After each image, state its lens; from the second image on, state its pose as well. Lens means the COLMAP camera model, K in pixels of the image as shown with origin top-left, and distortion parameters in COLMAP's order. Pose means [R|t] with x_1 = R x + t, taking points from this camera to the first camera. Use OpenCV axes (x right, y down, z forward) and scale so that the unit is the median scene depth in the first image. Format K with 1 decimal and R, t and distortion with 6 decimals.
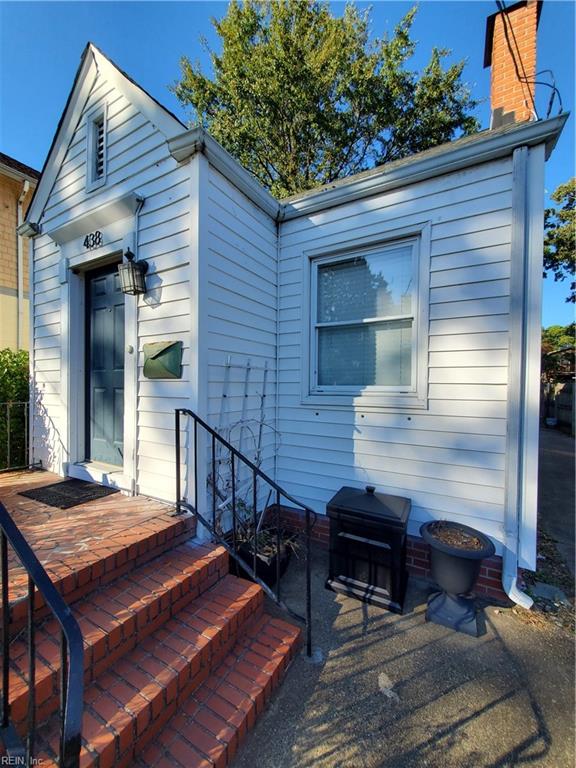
lens RADIAL K [[302.6, 0, 292.1], [0, 302.6, 389.5], [0, 0, 1]] dist [0.004329, -0.000345]
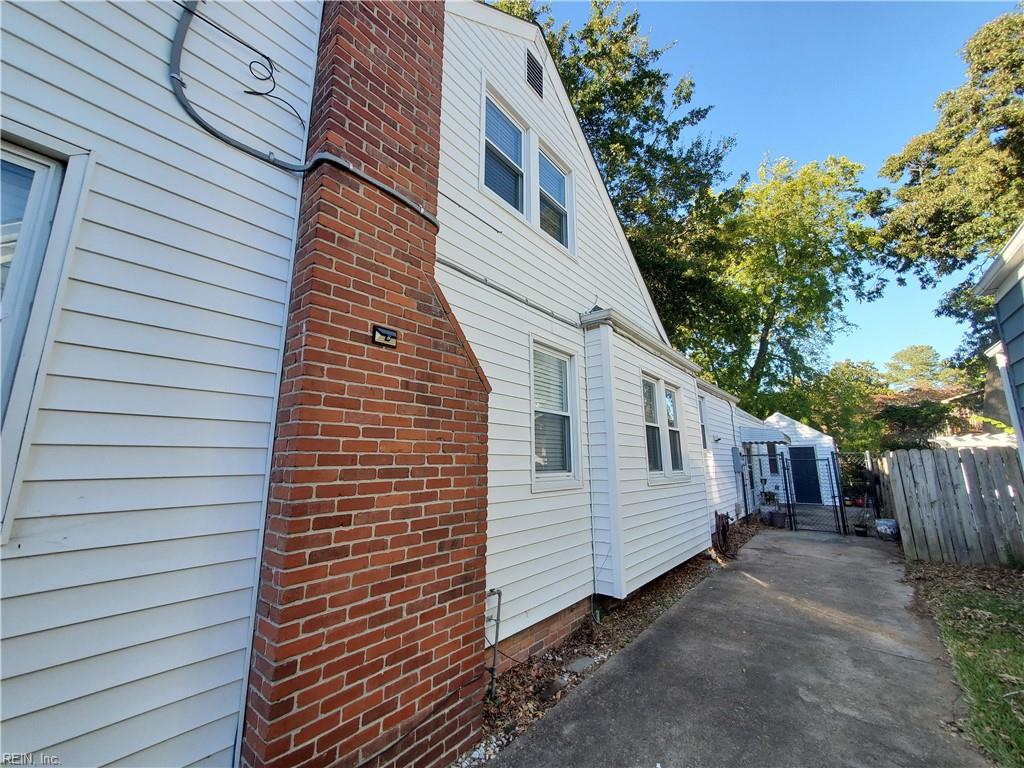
lens RADIAL K [[403.4, 0, 515.5], [0, 403.4, 379.6], [0, 0, 1]] dist [0.004329, -0.000345]
pose [[0.987296, -0.047779, -0.151541, 1.643684], [0.015761, 0.978465, -0.205812, -0.019648], [0.158111, 0.200809, 0.966787, 0.804345]]
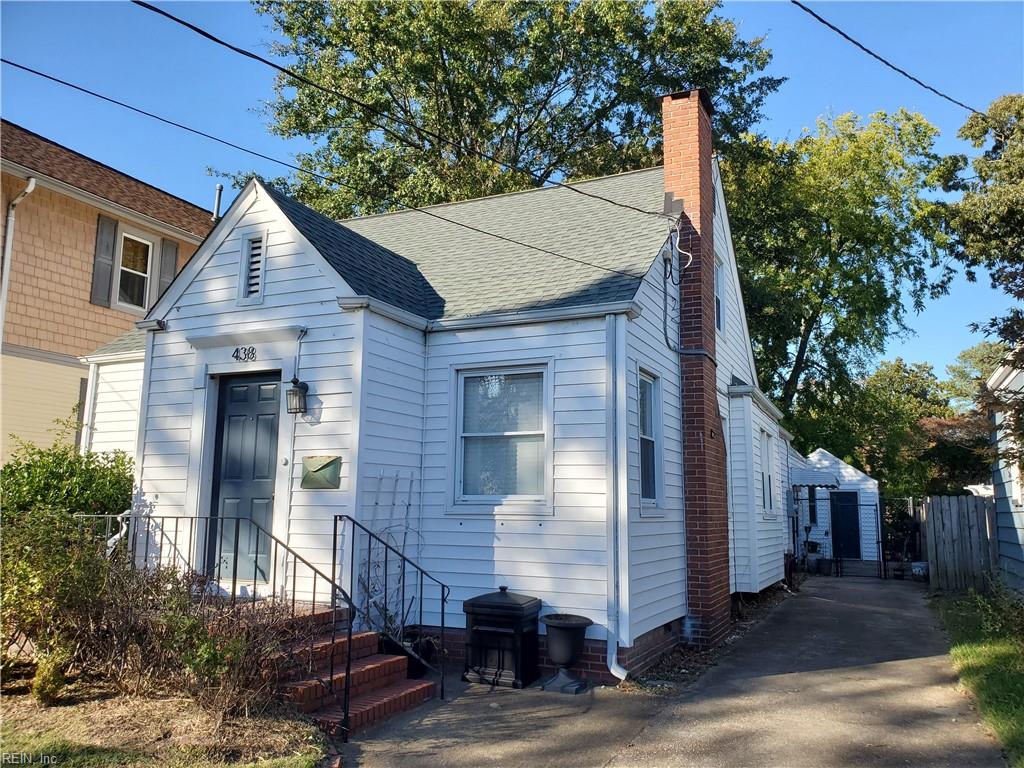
lens RADIAL K [[764.4, 0, 526.0], [0, 764.4, 390.0], [0, 0, 1]] dist [0.035539, -0.006617]
pose [[0.996130, 0.012417, 0.087013, 0.078520], [0.001450, 0.987514, -0.157525, 0.047749], [-0.087882, 0.157041, 0.983674, -1.789466]]
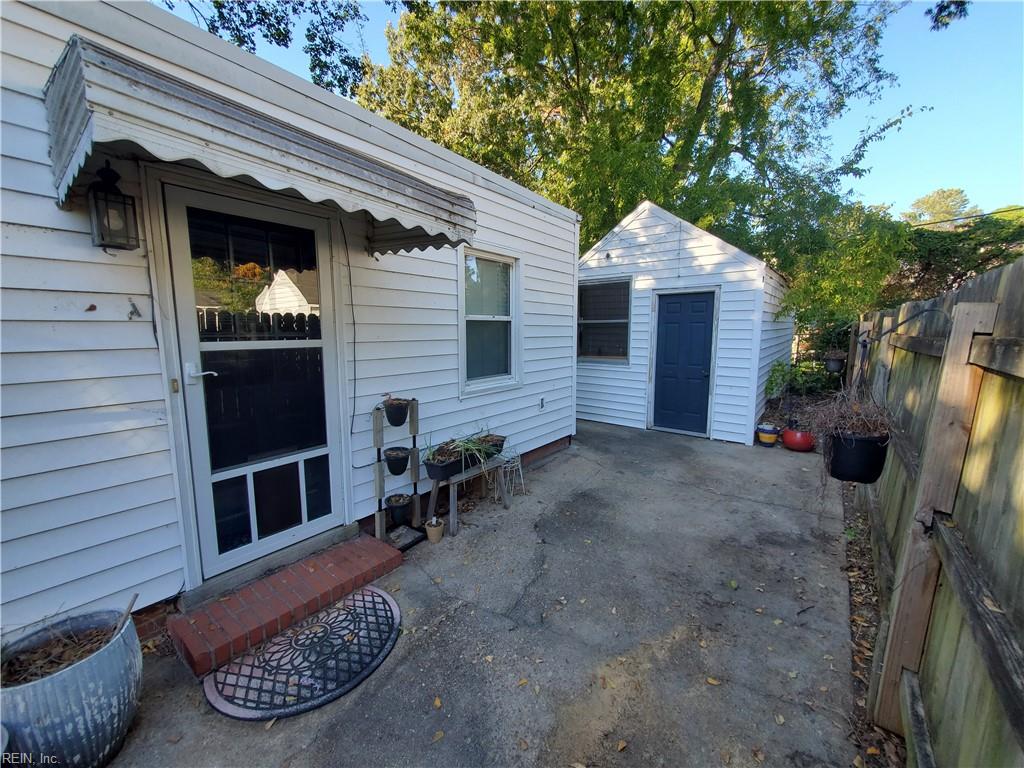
lens RADIAL K [[403.4, 0, 515.5], [0, 403.4, 379.6], [0, 0, 1]] dist [0.004329, -0.000345]
pose [[0.990487, 0.002034, -0.137589, 4.256797], [0.011598, 0.995098, 0.098208, 0.058654], [0.137115, -0.098869, 0.985609, 5.065600]]
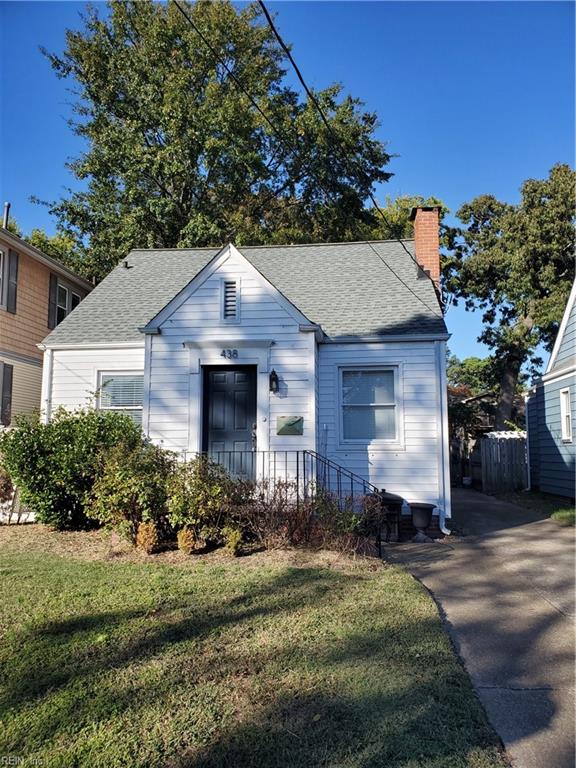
lens RADIAL K [[573.3, 0, 288.0], [0, 573.3, 384.0], [0, 0, 1]] dist [0.035539, -0.006617]
pose [[0.922613, 0.032341, 0.384368, -1.712269], [0.015238, 0.992645, -0.120098, 0.070885], [-0.385425, 0.116661, 0.915335, -2.204951]]
